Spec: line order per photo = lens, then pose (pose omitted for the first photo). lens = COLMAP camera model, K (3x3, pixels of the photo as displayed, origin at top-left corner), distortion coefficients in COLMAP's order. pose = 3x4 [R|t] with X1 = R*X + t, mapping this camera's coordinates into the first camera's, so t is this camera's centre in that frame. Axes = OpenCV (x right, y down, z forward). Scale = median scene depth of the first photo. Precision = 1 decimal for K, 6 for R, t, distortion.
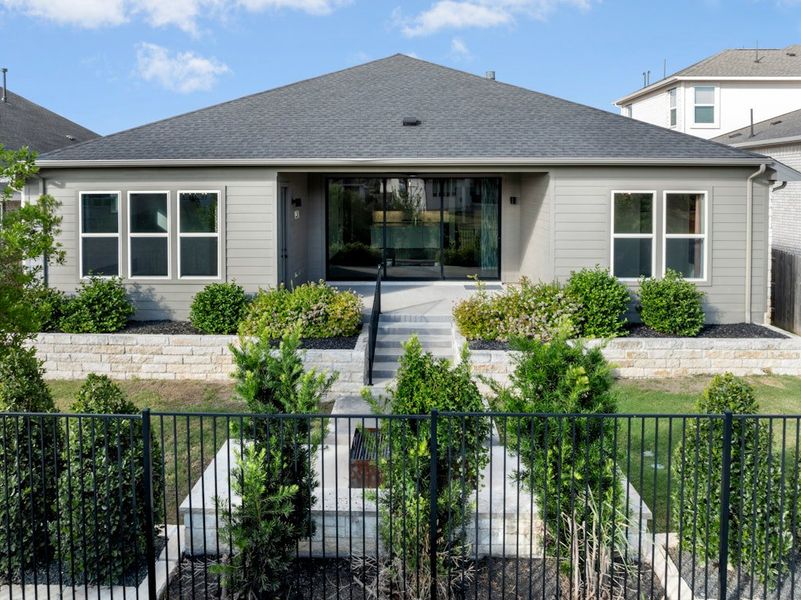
lens RADIAL K [[604.8, 0, 398.1], [0, 604.8, 212.0], [0, 0, 1]] dist [-0.029611, -0.002081]
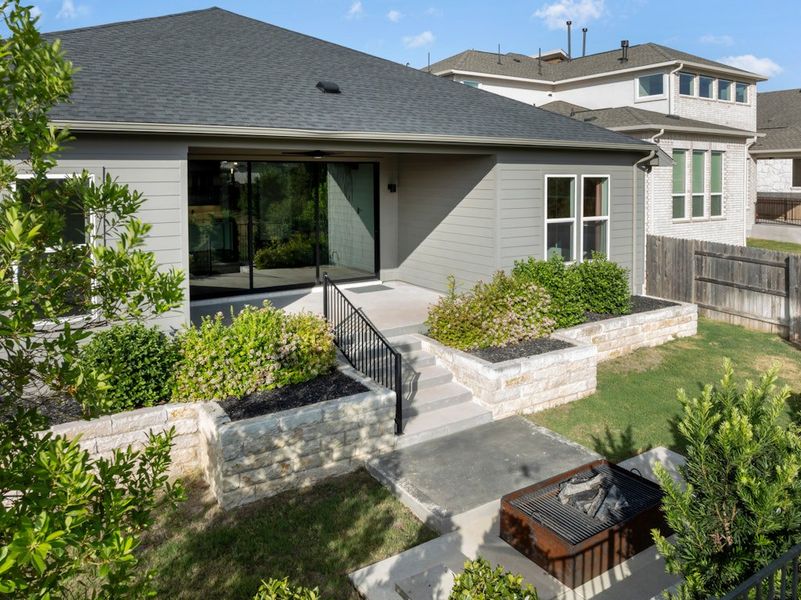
lens RADIAL K [[604.8, 0, 398.1], [0, 604.8, 212.0], [0, 0, 1]] dist [-0.029611, -0.002081]
pose [[0.826279, -0.033594, 0.562259, -0.388692], [0.026548, 0.999433, 0.020701, -0.001909], [-0.562636, -0.002177, 0.826702, 0.328128]]
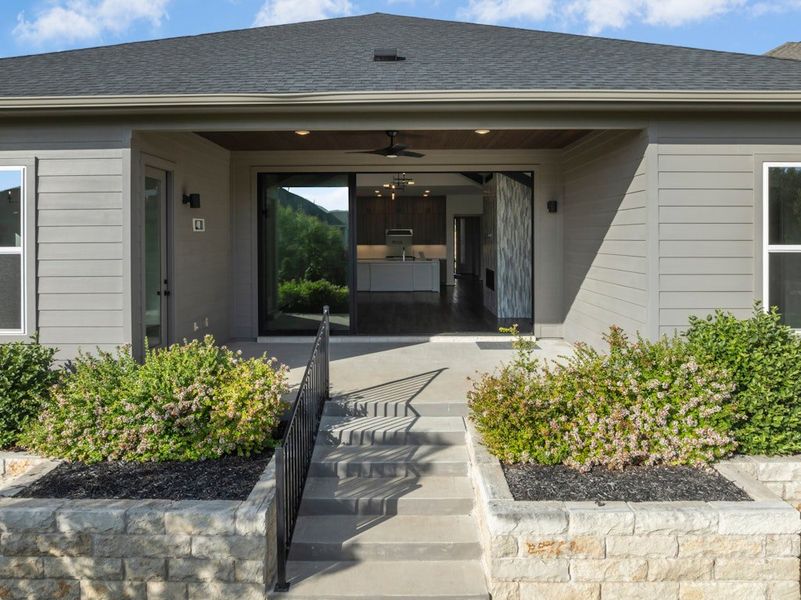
lens RADIAL K [[588.3, 0, 401.8], [0, 588.3, 242.5], [0, 0, 1]] dist [-0.031924, 0.000671]
pose [[0.999829, -0.002405, 0.018312, 0.026715], [0.003060, 0.999353, -0.035826, 0.051147], [-0.018214, 0.035876, 0.999190, 0.496309]]
